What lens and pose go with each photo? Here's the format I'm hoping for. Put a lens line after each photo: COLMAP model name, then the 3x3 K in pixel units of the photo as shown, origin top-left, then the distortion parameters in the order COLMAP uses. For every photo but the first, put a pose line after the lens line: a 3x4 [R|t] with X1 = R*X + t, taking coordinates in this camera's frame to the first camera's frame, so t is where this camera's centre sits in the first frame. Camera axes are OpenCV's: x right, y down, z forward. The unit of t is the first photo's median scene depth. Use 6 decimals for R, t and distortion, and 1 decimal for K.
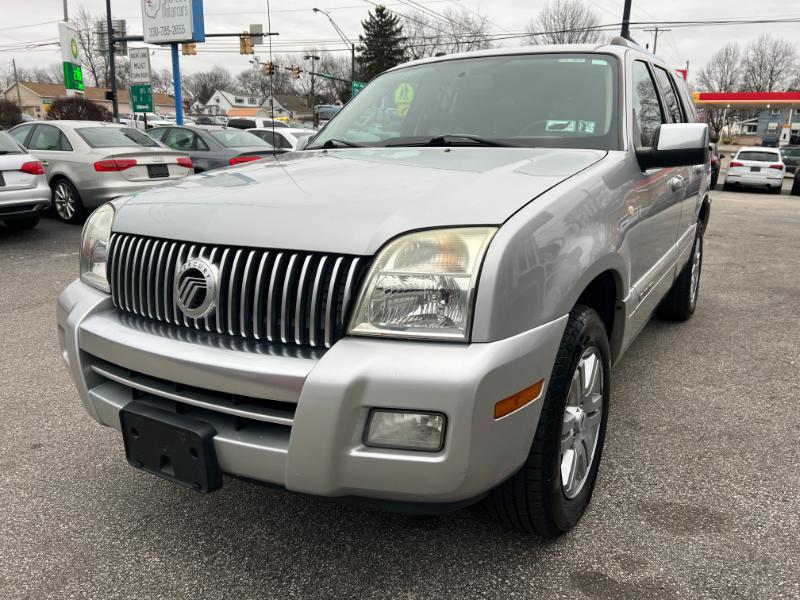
lens RADIAL K [[601.7, 0, 405.7], [0, 601.7, 309.4], [0, 0, 1]] dist [0.049926, -0.054543]
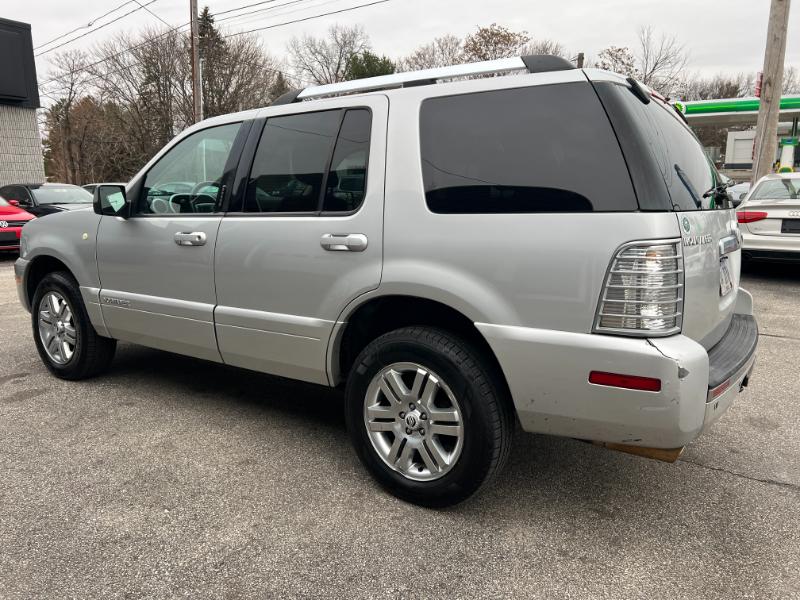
lens RADIAL K [[601.7, 0, 405.8], [0, 601.7, 301.0], [0, 0, 1]] dist [0.049926, -0.054543]
pose [[-0.059880, 0.183537, -0.981187, 1.392301], [-0.269647, 0.943434, 0.192931, -0.388200], [0.961096, 0.276127, -0.007003, 1.328700]]
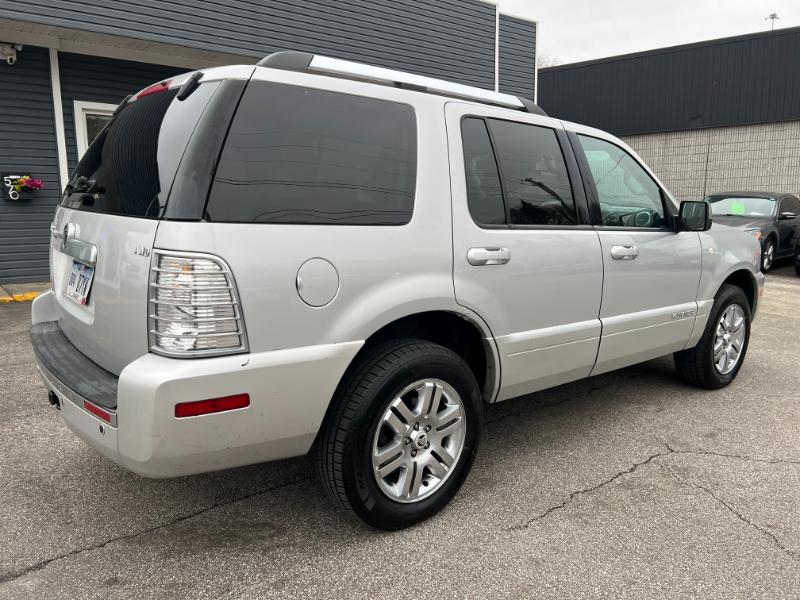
lens RADIAL K [[601.7, 0, 400.2], [0, 601.7, 296.6], [0, 0, 1]] dist [0.049926, -0.054543]
pose [[-0.944156, -0.064148, 0.323195, -0.037980], [0.076478, 0.911416, 0.404316, -0.631065], [-0.320501, 0.406455, -0.855613, 2.232914]]
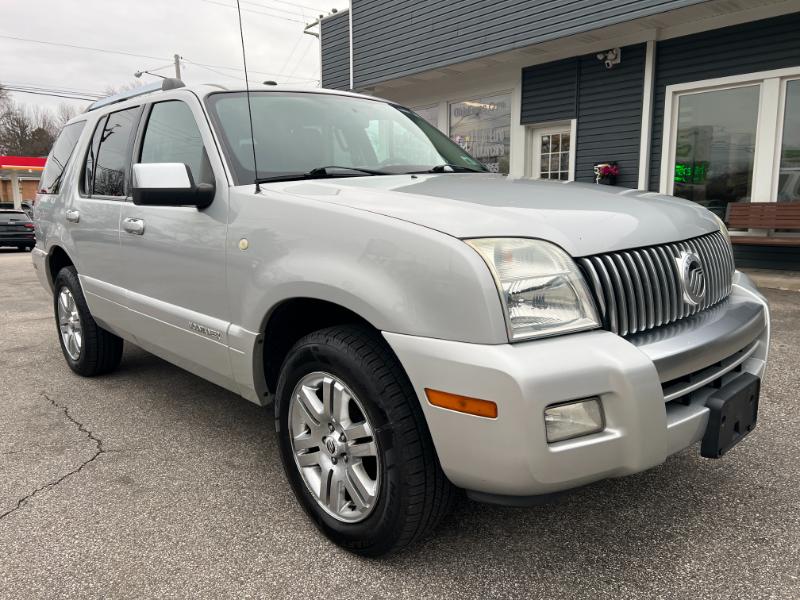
lens RADIAL K [[601.7, 0, 400.8], [0, 601.7, 304.4], [0, 0, 1]] dist [0.049926, -0.054543]
pose [[0.279627, -0.179612, 0.943159, -0.833226], [0.277881, 0.955442, 0.099566, -0.133929], [-0.919016, 0.234244, 0.317078, 0.603130]]
